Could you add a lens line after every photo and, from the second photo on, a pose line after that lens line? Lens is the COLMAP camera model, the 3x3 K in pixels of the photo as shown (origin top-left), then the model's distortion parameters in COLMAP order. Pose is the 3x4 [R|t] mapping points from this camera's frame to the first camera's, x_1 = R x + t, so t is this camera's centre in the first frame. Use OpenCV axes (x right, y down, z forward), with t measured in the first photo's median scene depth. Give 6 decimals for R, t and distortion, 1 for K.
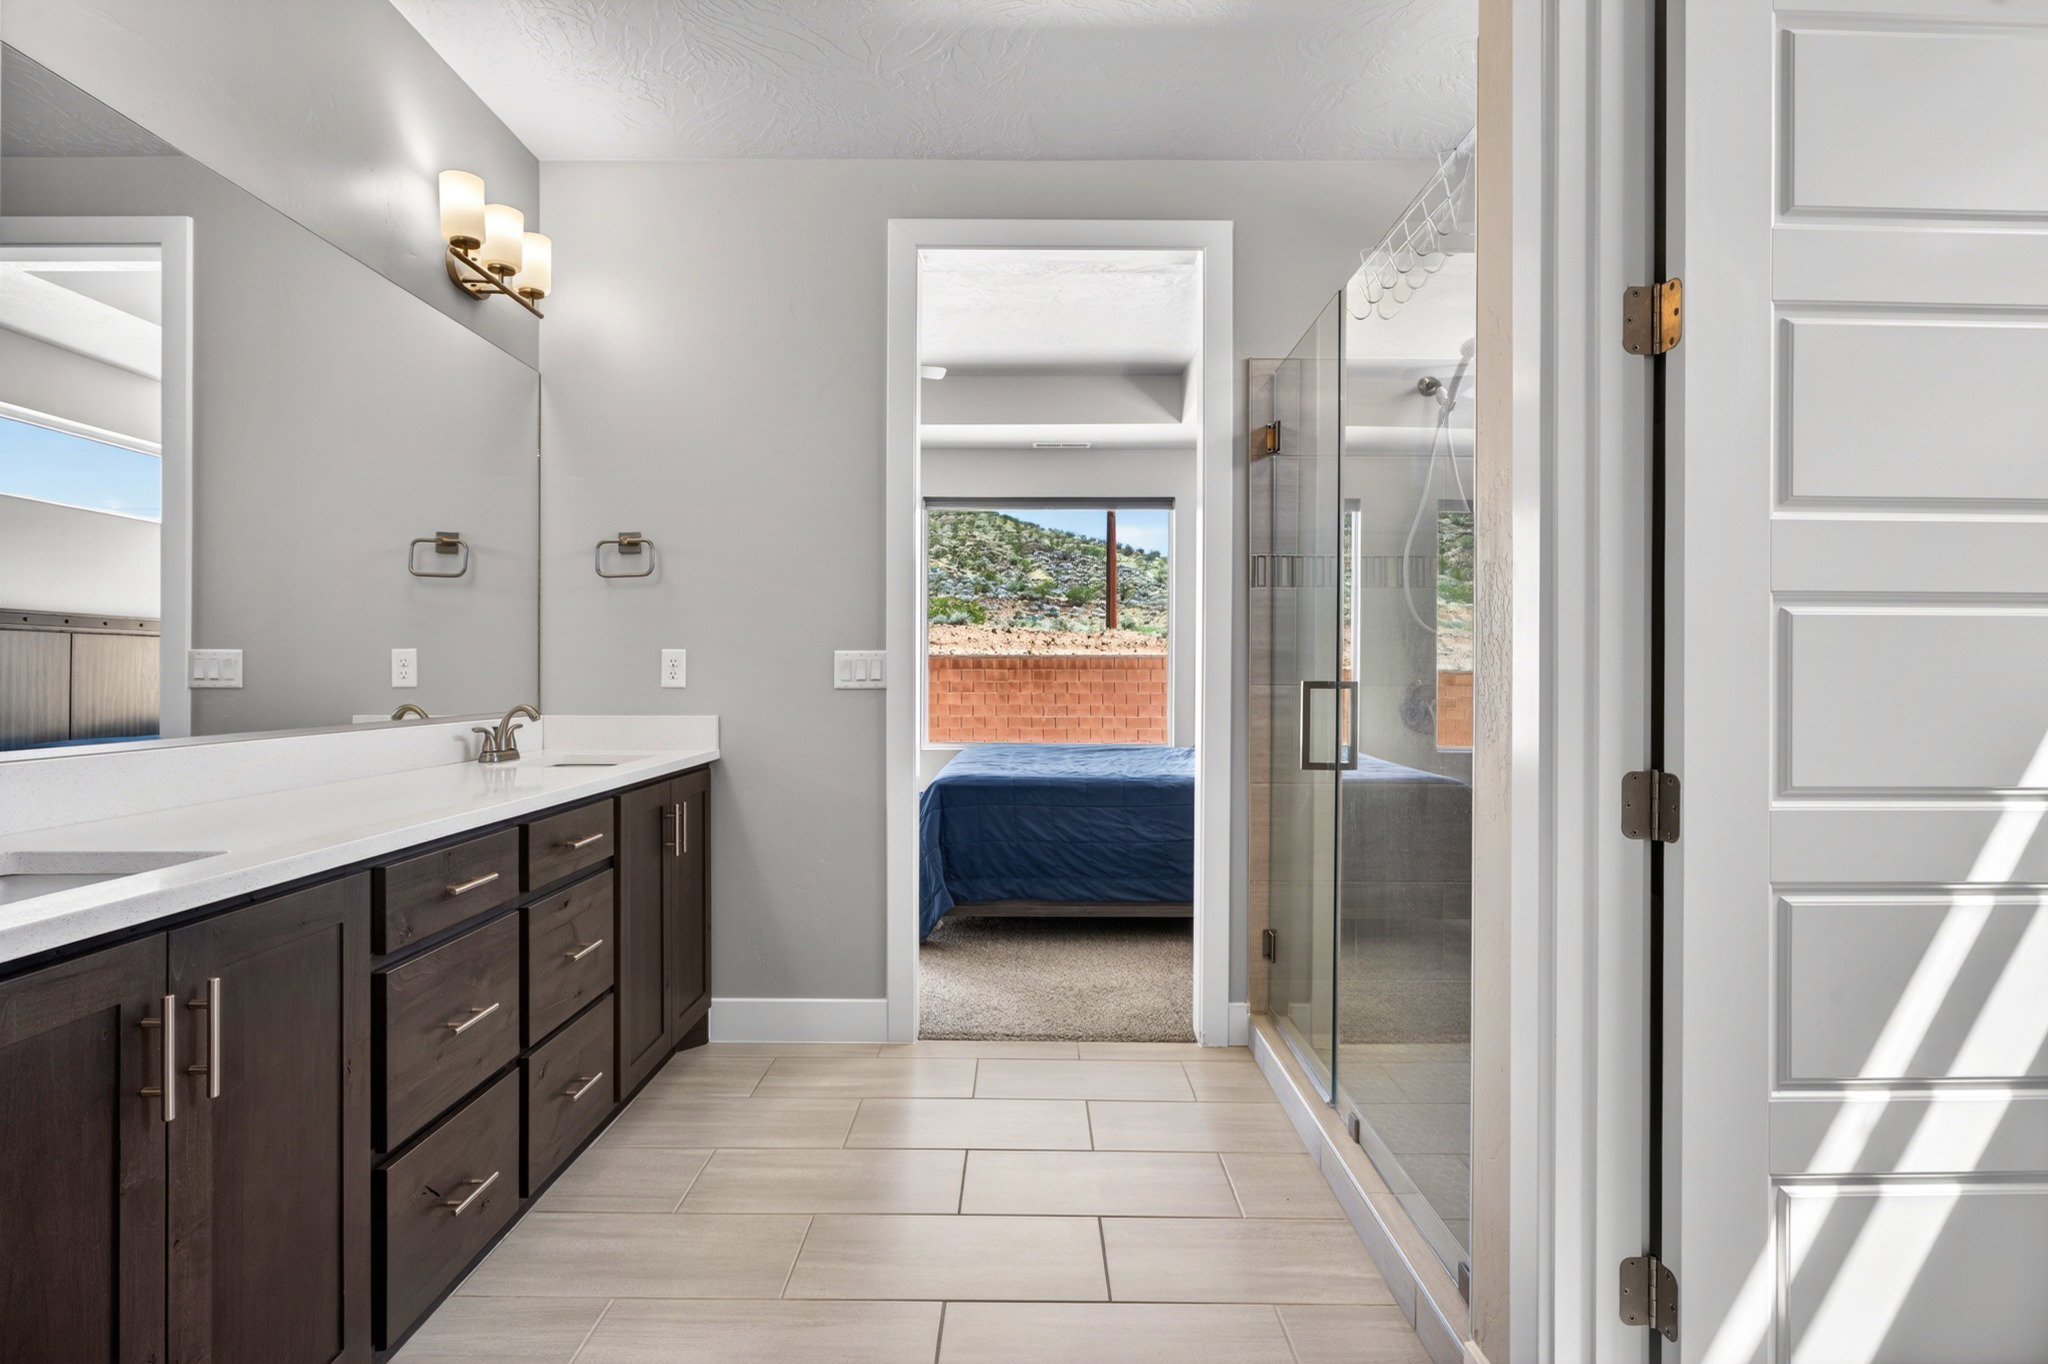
lens RADIAL K [[1050.7, 0, 1024.5], [0, 1050.7, 674.6], [0, 0, 1]] dist [-0.009757, 0.001684]
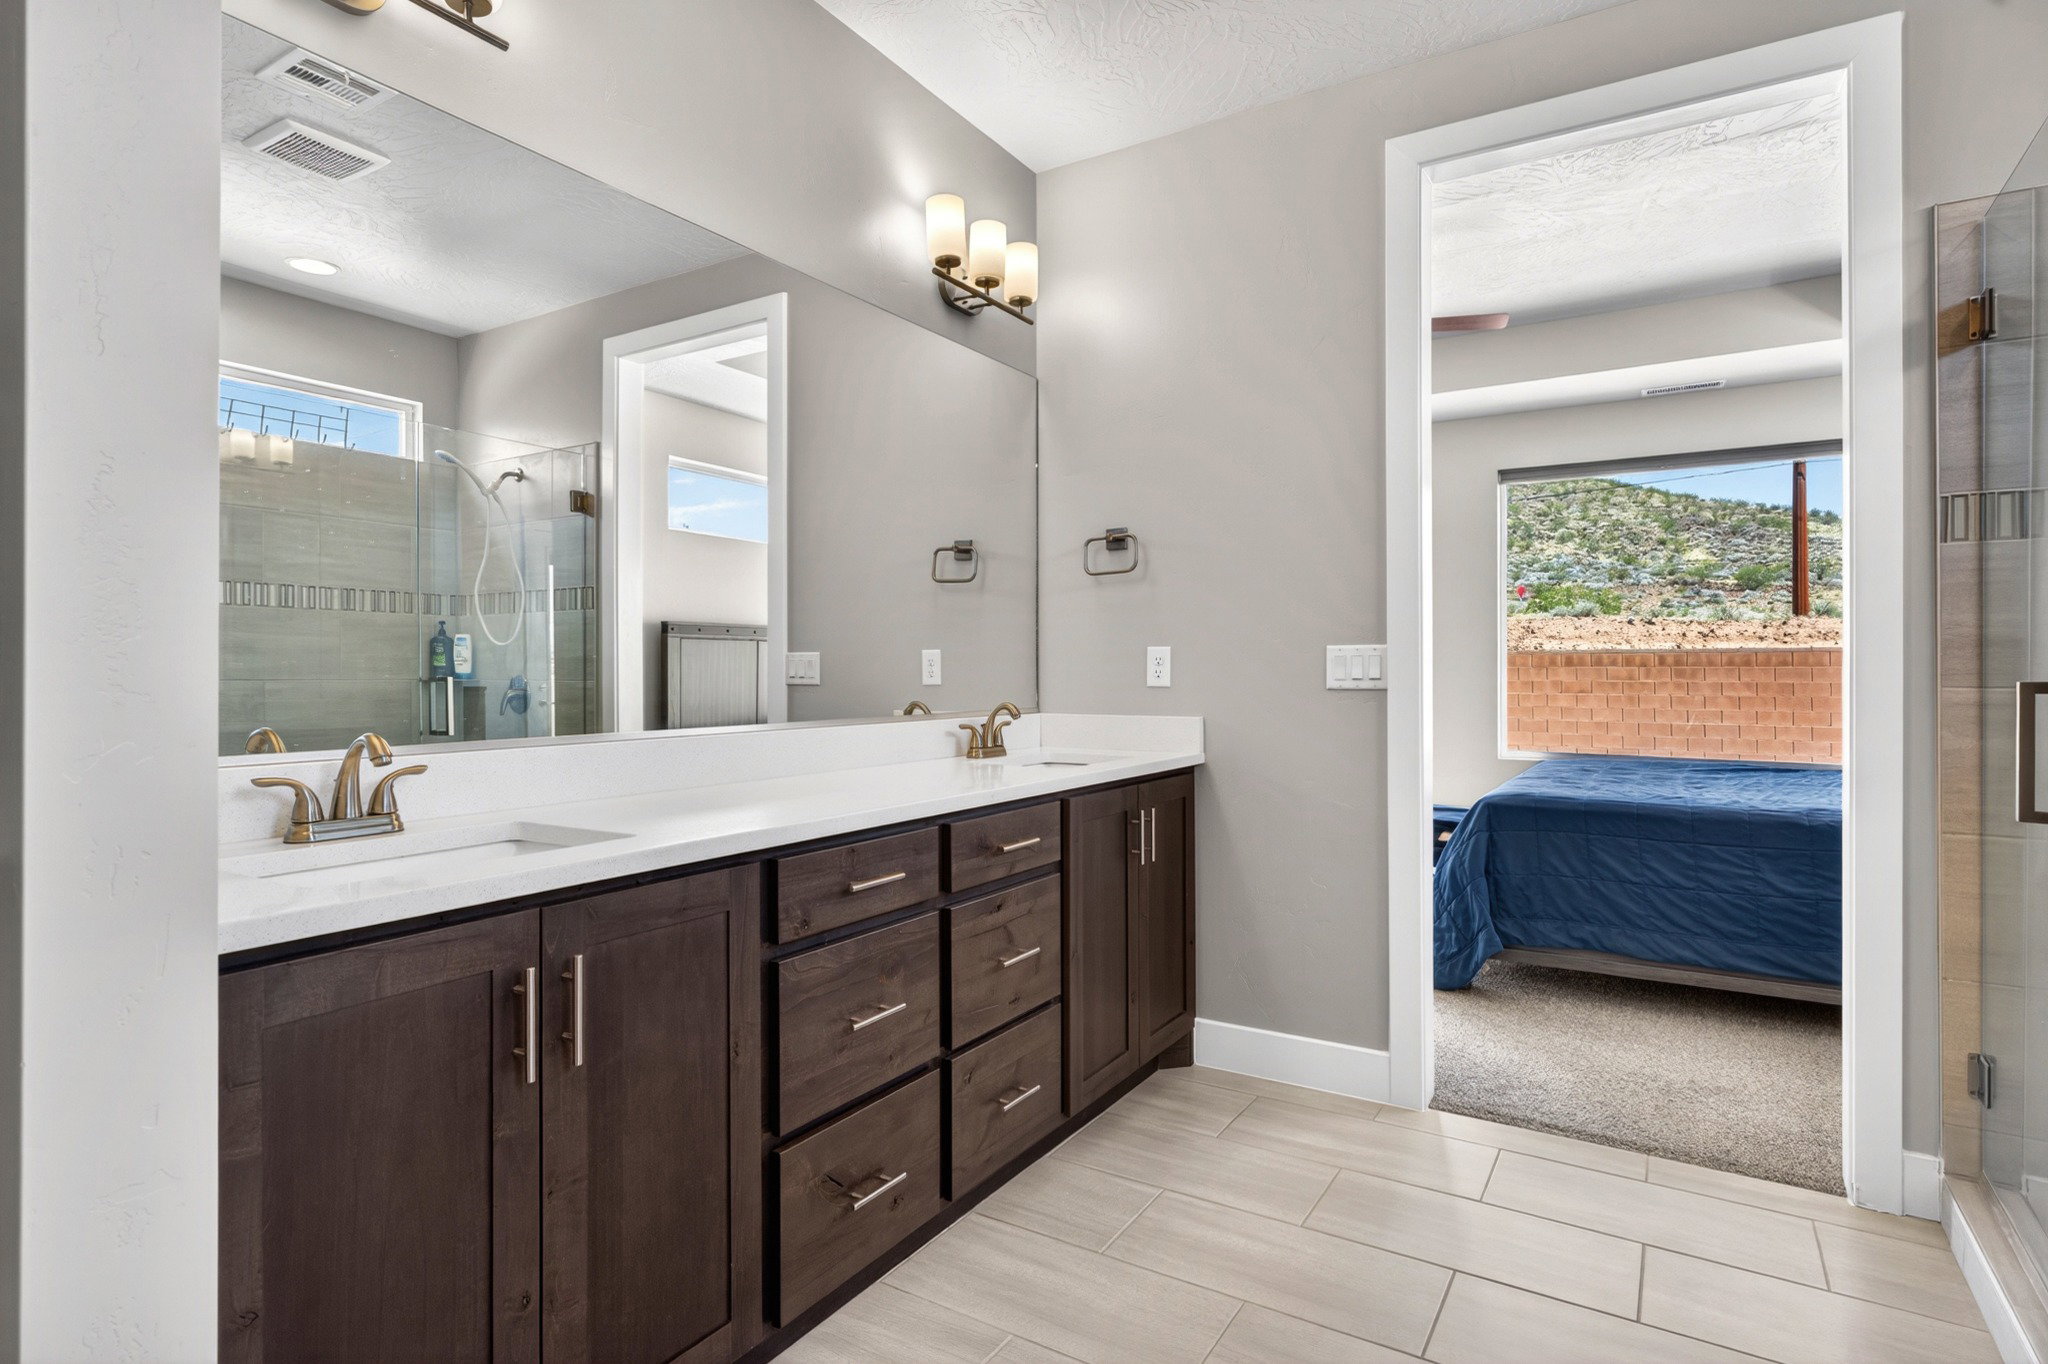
lens RADIAL K [[1050.7, 0, 1030.2], [0, 1050.7, 667.6], [0, 0, 1]] dist [-0.009757, 0.001684]
pose [[0.850266, -0.004067, -0.526338, 0.071948], [0.001230, 0.999983, -0.005741, 0.000315], [0.526352, 0.004234, 0.850256, 0.123062]]
